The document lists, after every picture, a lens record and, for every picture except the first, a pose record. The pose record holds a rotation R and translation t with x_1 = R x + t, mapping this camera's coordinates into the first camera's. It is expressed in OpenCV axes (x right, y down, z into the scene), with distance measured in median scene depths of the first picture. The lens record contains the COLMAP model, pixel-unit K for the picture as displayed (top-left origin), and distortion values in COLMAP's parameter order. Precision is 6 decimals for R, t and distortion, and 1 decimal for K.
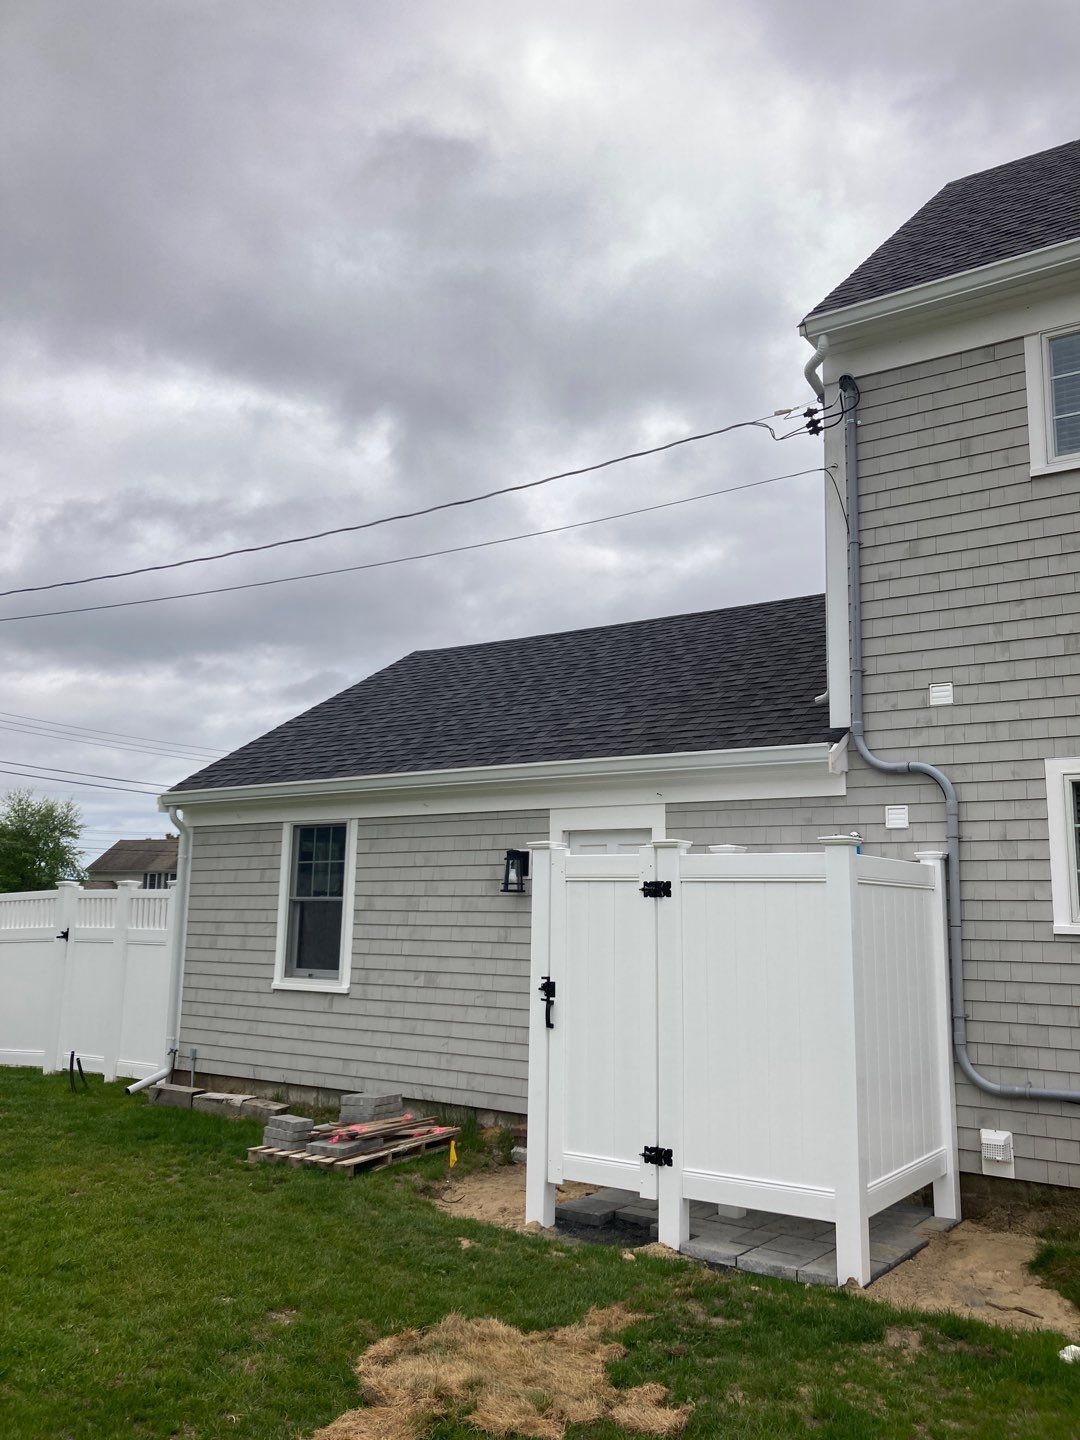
lens RADIAL K [[1167.3, 0, 537.7], [0, 1167.3, 714.6], [0, 0, 1]] dist [0.079853, -0.029662]
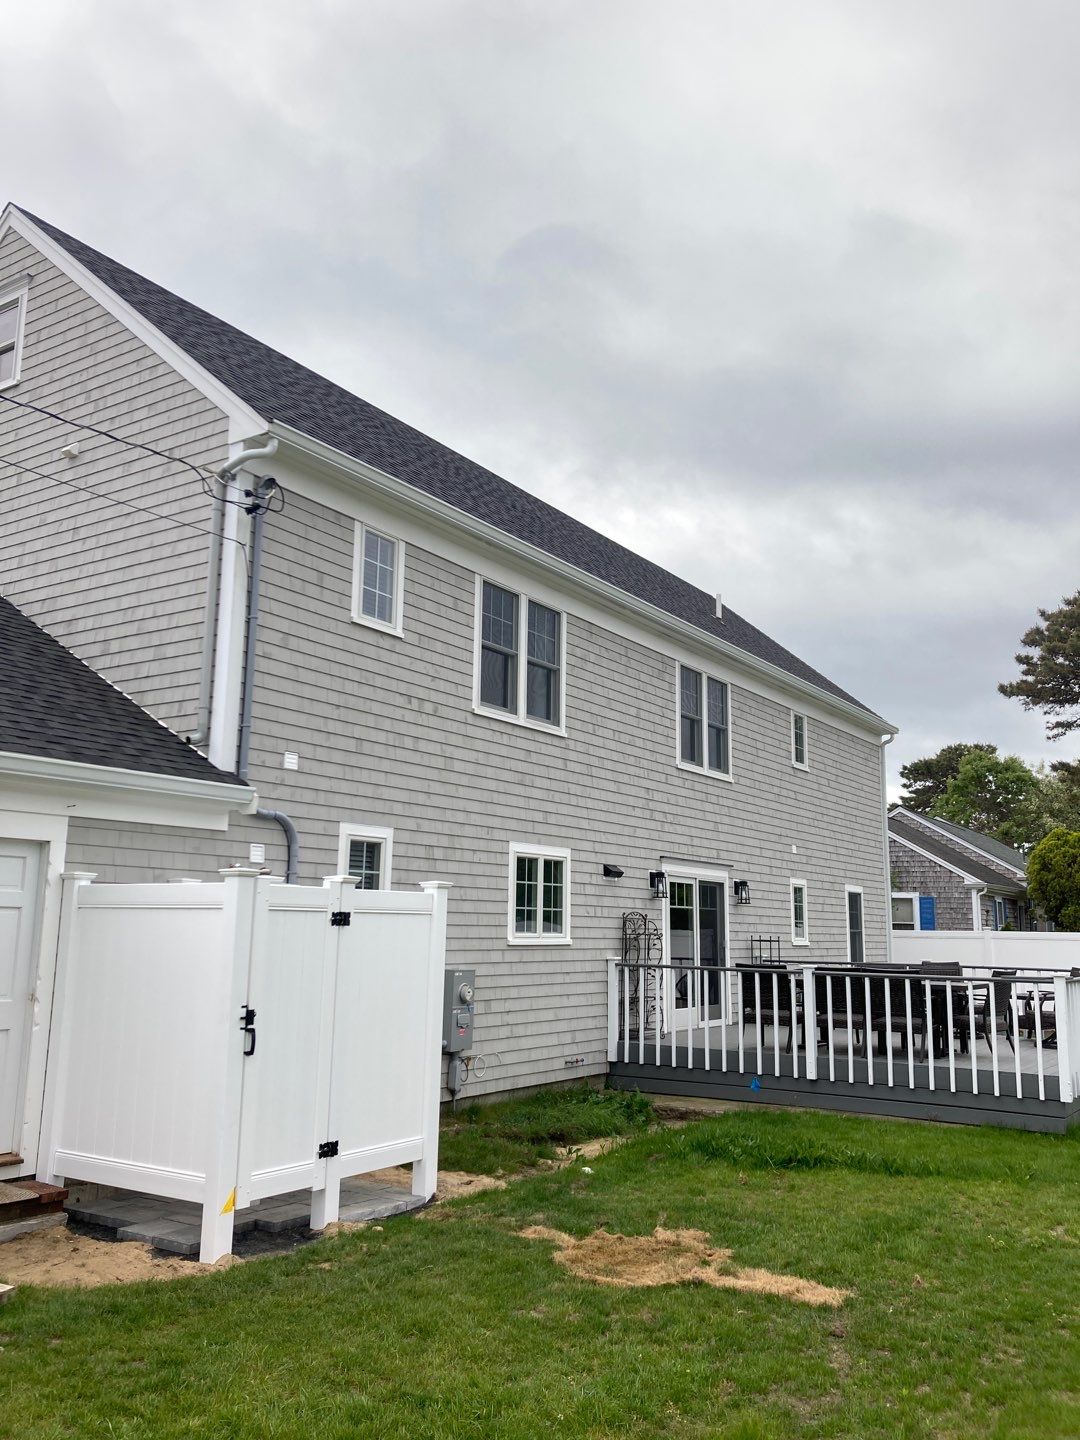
lens RADIAL K [[1167.3, 0, 546.3], [0, 1167.3, 726.4], [0, 0, 1]] dist [0.079853, -0.029662]
pose [[-0.002484, 0.157913, 0.987450, -0.966271], [-0.181179, 0.971040, -0.155744, 0.098920], [-0.983447, -0.179292, 0.026199, 0.730367]]
